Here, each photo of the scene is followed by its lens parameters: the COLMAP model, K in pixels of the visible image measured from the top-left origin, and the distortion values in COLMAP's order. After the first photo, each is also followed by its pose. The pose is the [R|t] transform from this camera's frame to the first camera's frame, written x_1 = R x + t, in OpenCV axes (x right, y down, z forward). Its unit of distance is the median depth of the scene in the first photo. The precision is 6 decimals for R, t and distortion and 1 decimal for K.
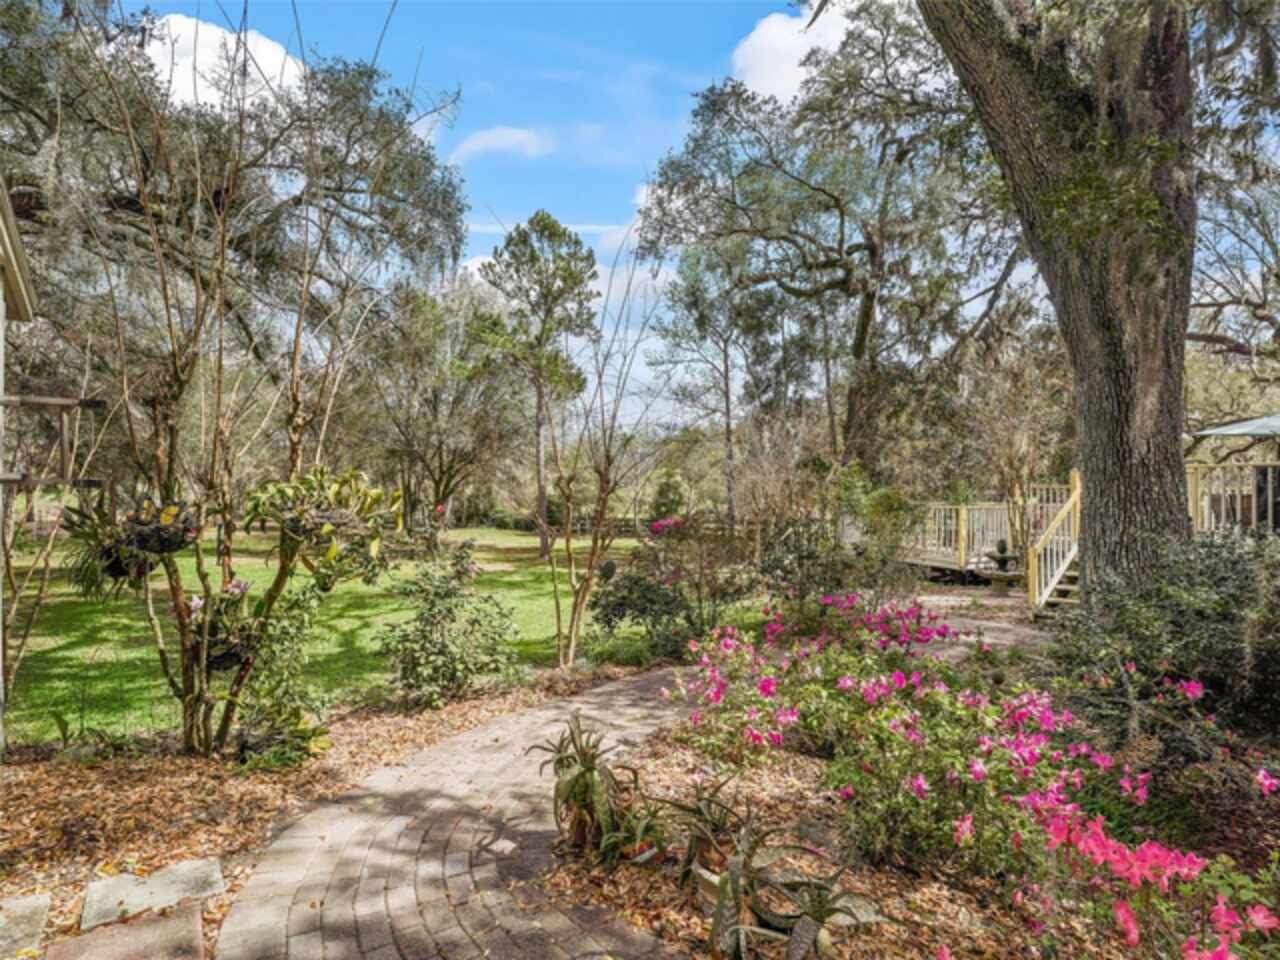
lens RADIAL K [[666.0, 0, 640.0], [0, 666.0, 480.0], [0, 0, 1]] dist [-0.001184, -0.000280]
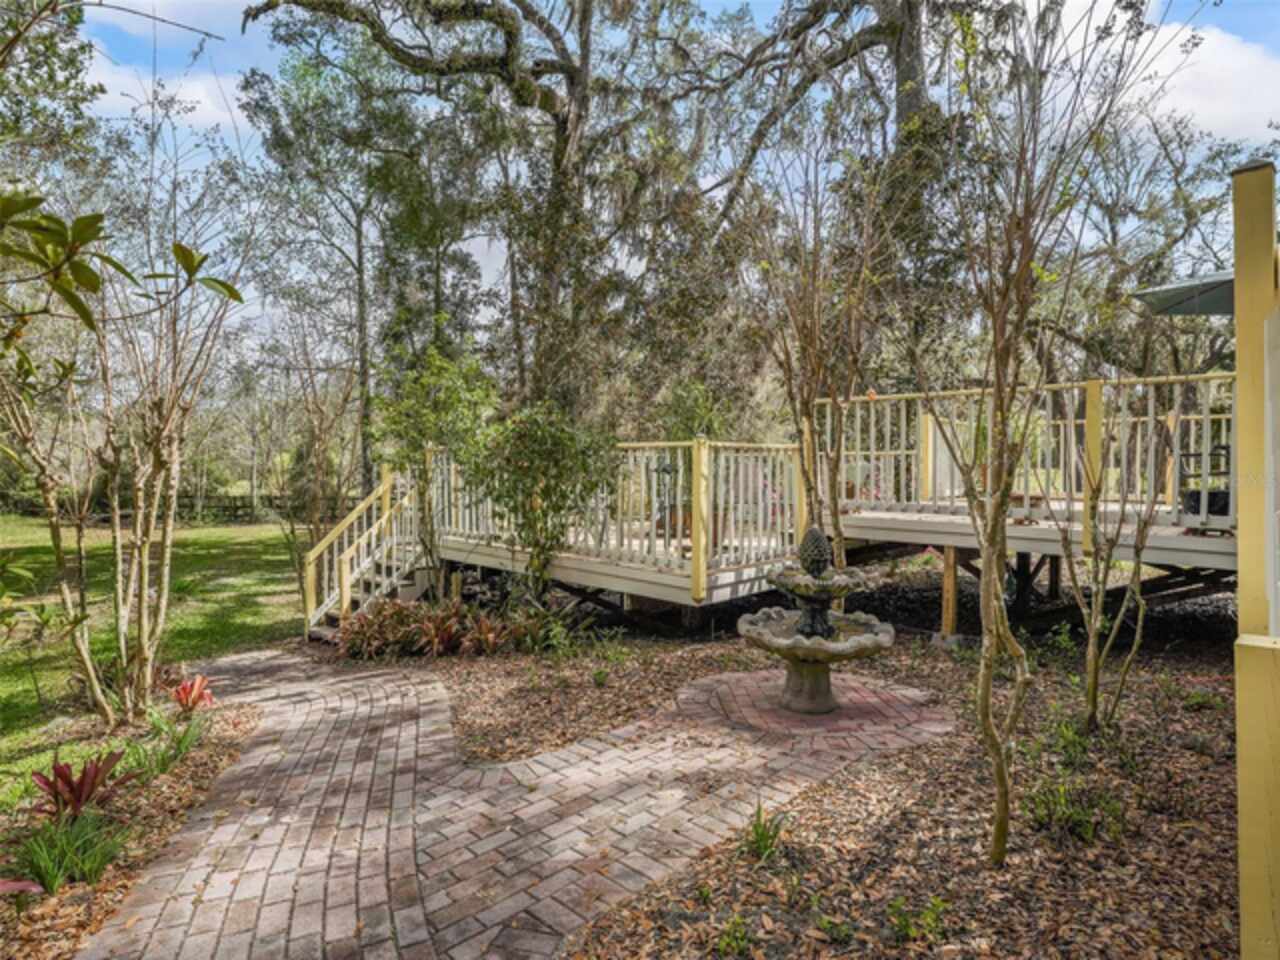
lens RADIAL K [[721.8, 0, 640.0], [0, 721.8, 480.0], [0, 0, 1]] dist [0.000213, -0.000017]
pose [[0.929025, -0.008565, 0.369919, 0.129874], [-0.005431, 0.999309, 0.036776, 0.020636], [-0.369978, -0.036175, 0.928336, 0.273371]]
